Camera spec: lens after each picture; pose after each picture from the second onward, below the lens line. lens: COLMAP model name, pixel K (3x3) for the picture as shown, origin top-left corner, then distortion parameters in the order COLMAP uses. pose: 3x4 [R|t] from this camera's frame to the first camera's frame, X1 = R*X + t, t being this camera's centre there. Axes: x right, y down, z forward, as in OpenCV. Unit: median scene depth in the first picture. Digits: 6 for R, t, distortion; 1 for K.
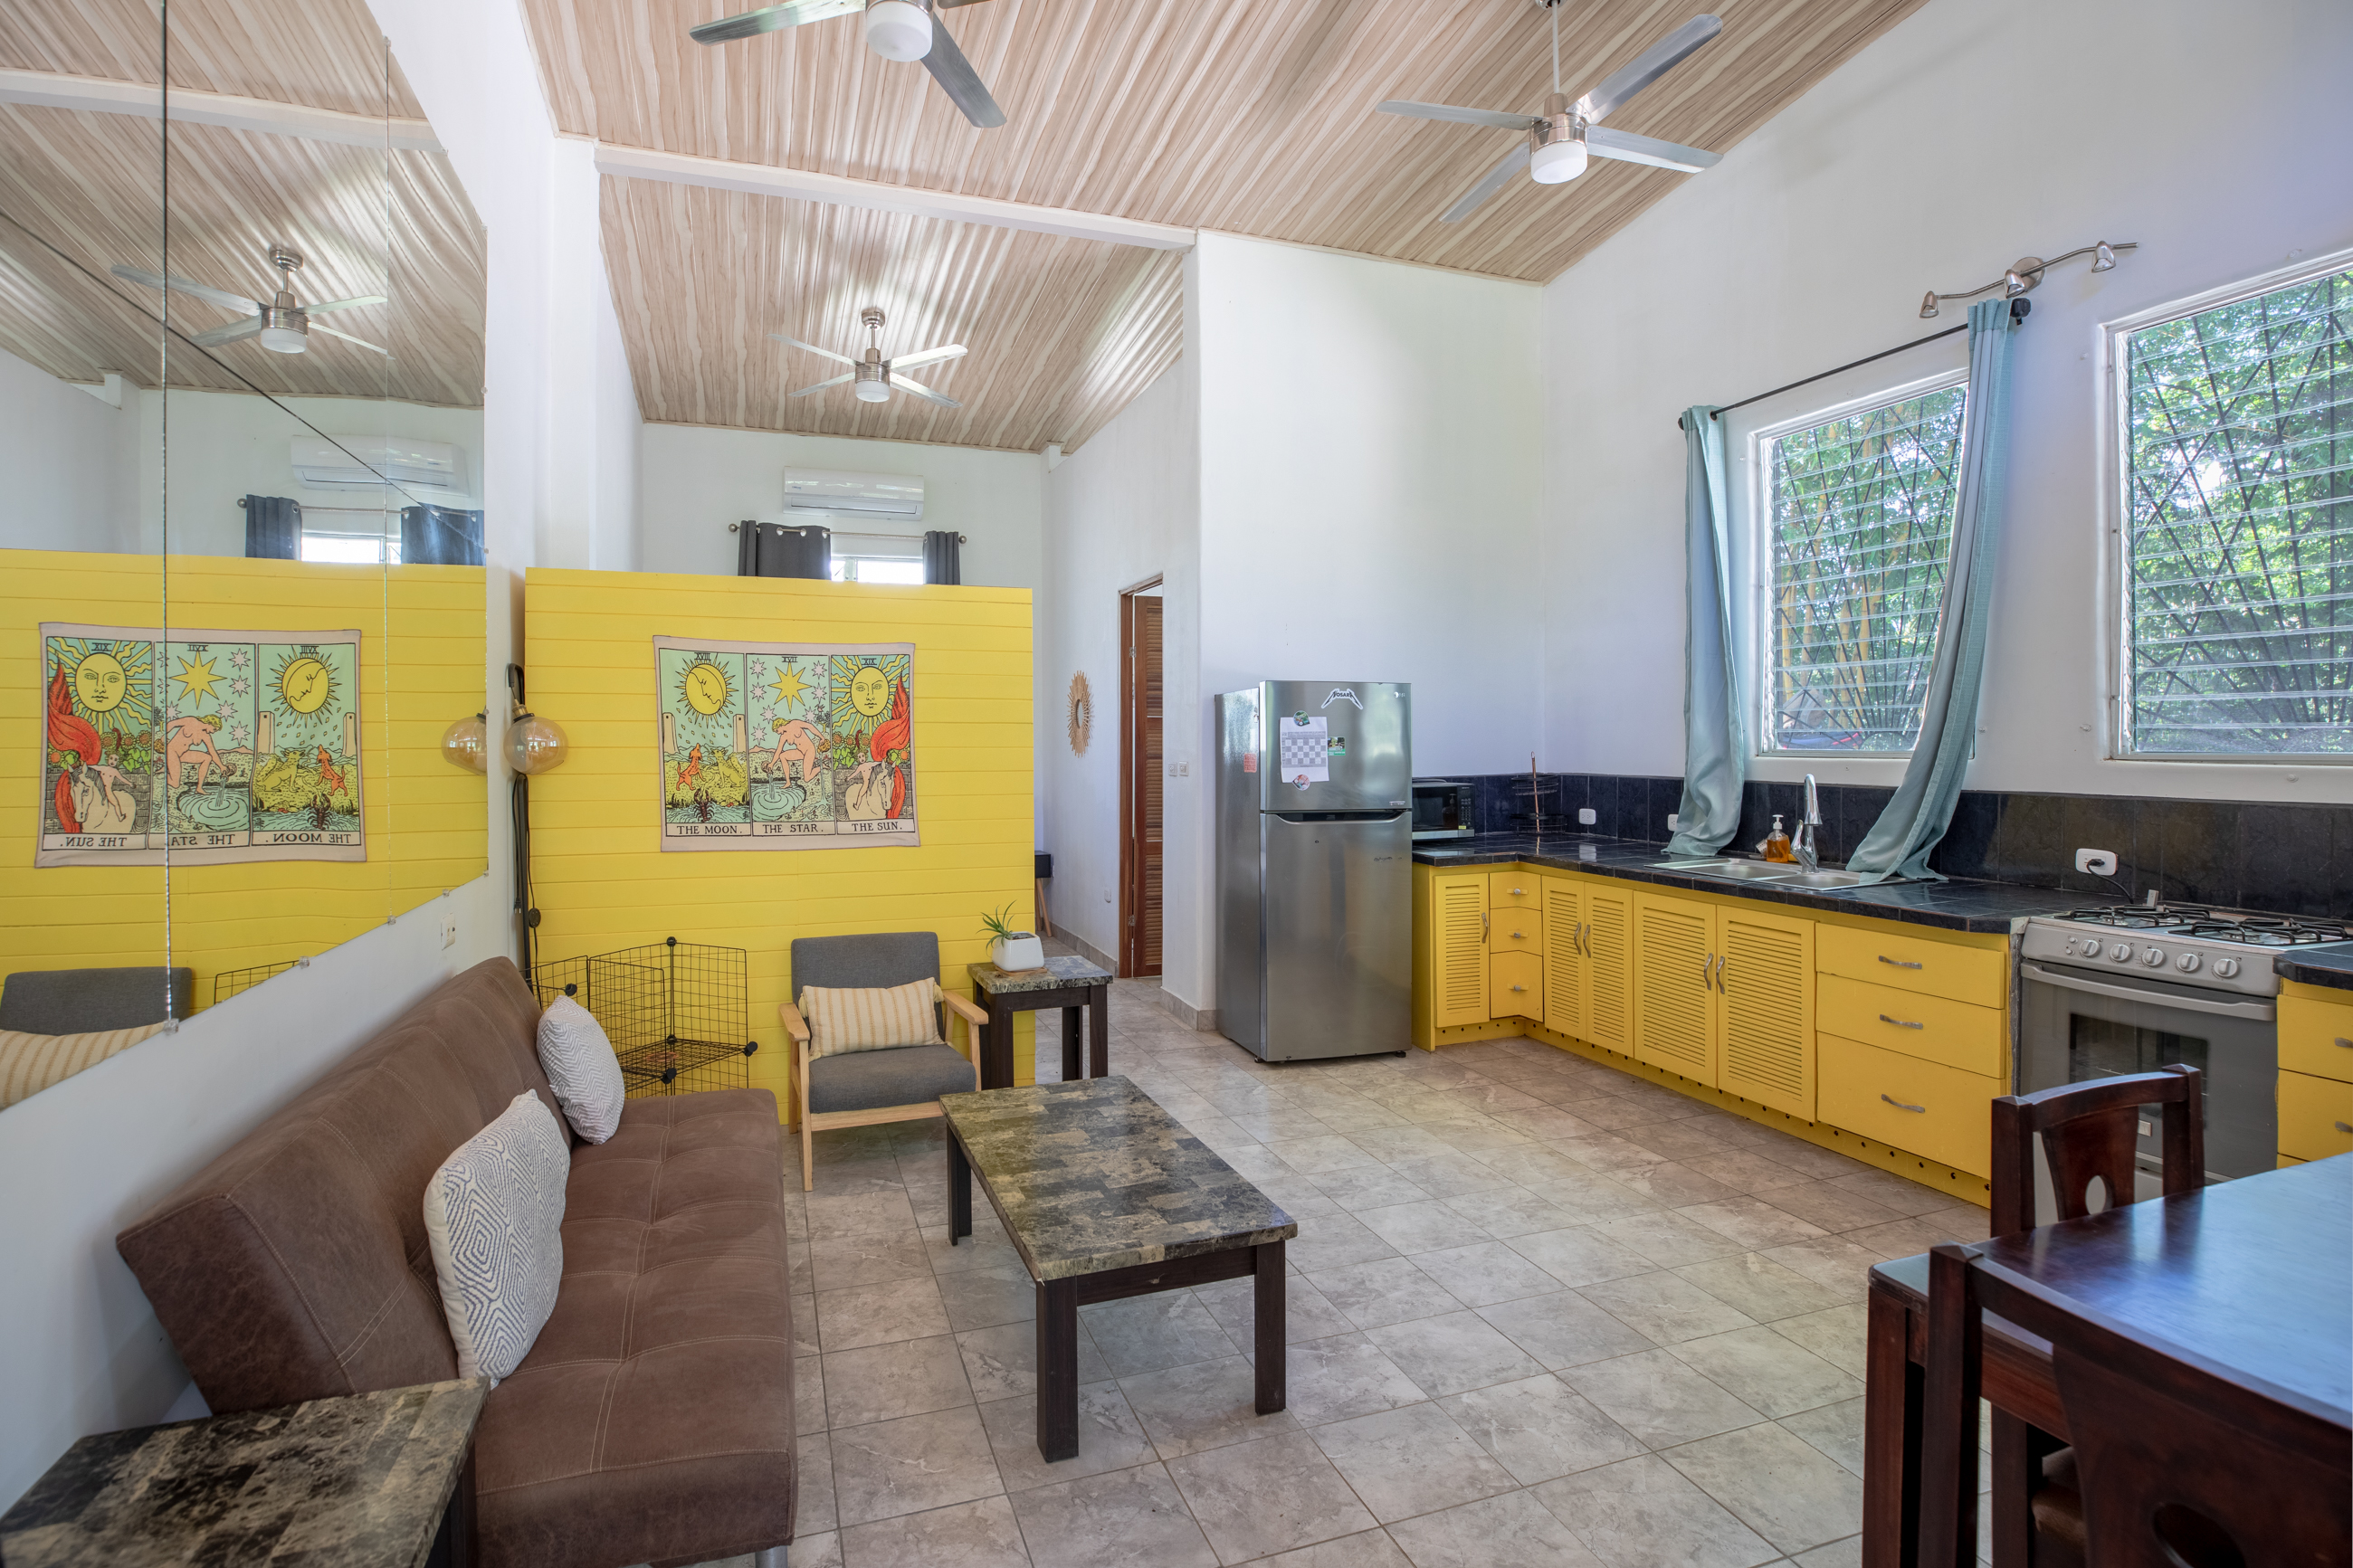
lens RADIAL K [[1104.1, 0, 1127.9], [0, 1104.1, 753.8], [0, 0, 1]] dist [-0.043714, 0.000615]
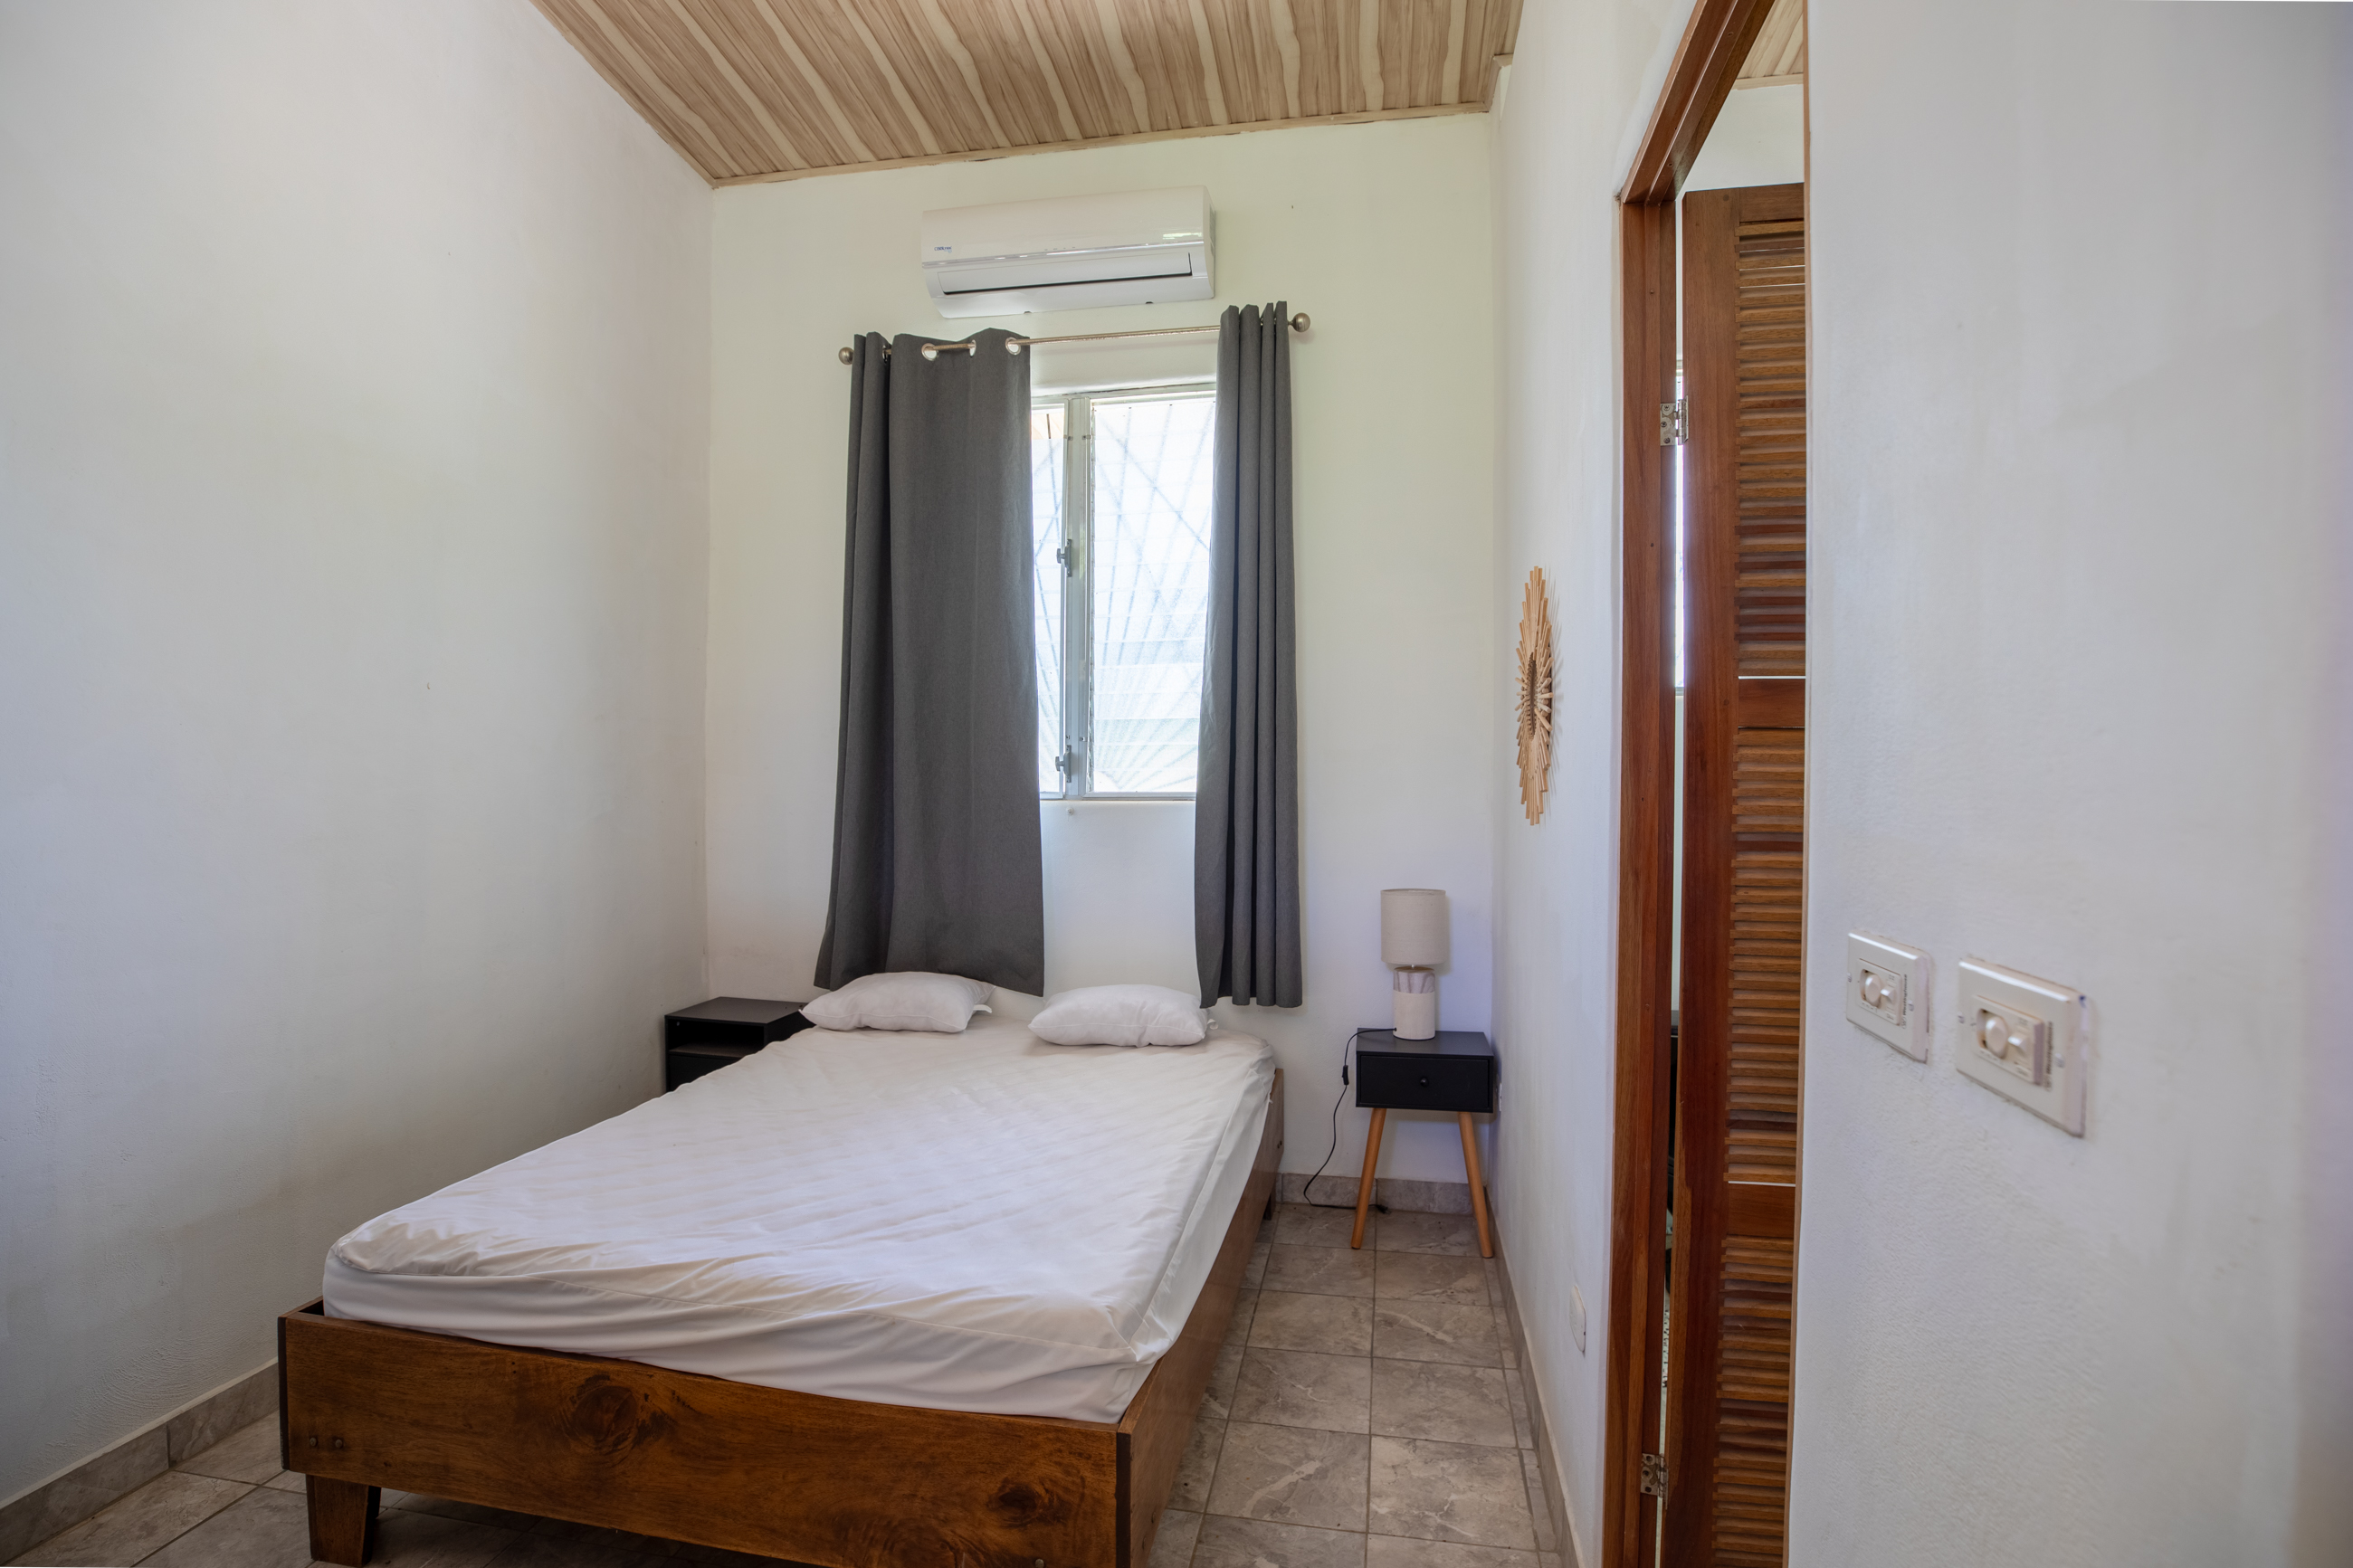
lens RADIAL K [[1079.4, 0, 1187.0], [0, 1079.4, 785.2], [0, 0, 1]] dist [-0.044313, 0.013258]
pose [[0.875651, 0.010208, -0.482837, 0.022207], [-0.010196, 0.999945, 0.002650, -0.008239], [0.482837, 0.002602, 0.875706, 0.650072]]
